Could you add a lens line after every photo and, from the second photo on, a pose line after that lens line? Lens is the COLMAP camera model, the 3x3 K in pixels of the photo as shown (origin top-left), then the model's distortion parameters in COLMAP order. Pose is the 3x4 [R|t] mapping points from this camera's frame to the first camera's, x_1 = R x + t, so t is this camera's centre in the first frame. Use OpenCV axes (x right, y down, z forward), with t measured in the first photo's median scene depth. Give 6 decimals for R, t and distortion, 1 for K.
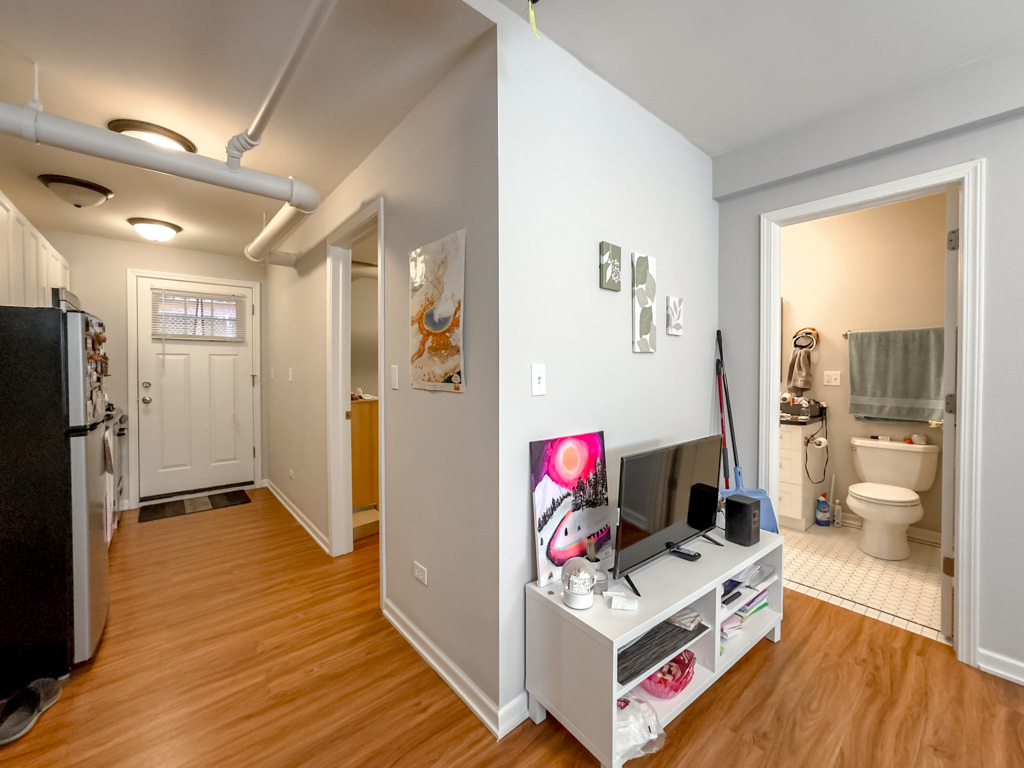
lens RADIAL K [[421.2, 0, 513.8], [0, 421.2, 372.3], [0, 0, 1]] dist [-0.031714, 0.013857]
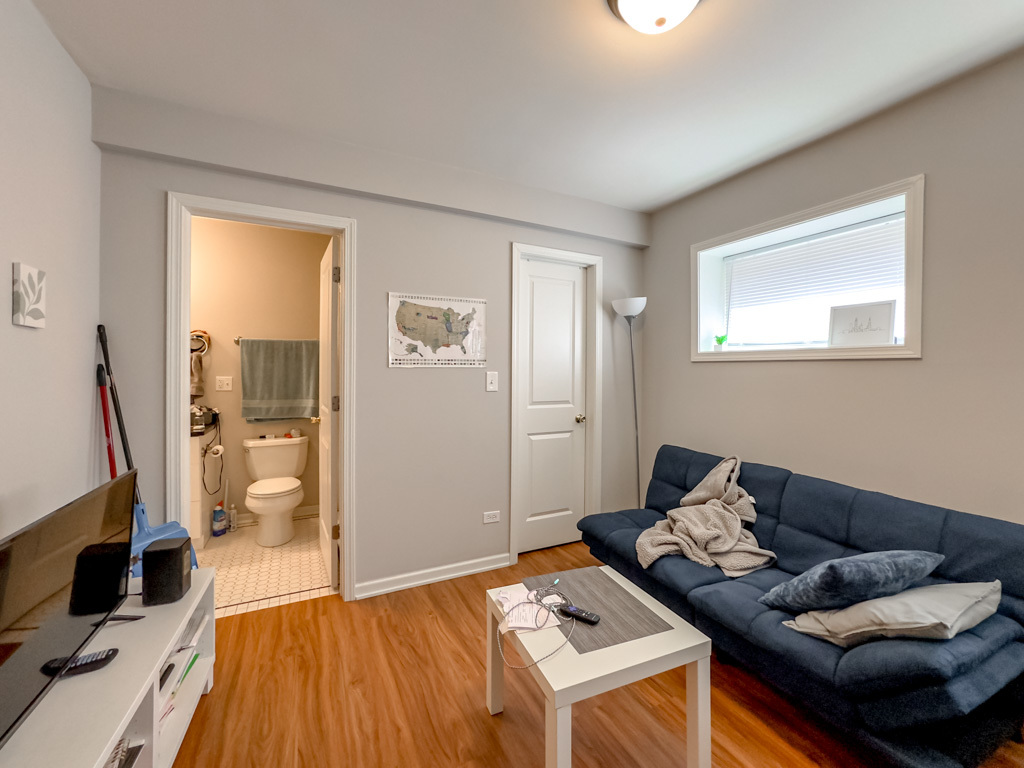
lens RADIAL K [[421.2, 0, 511.7], [0, 421.2, 372.8], [0, 0, 1]] dist [-0.031714, 0.013857]
pose [[0.245010, -0.005916, 0.969502, -0.047861], [0.006479, 0.999969, 0.004465, -0.018904], [-0.969499, 0.005187, 0.245041, 0.154354]]
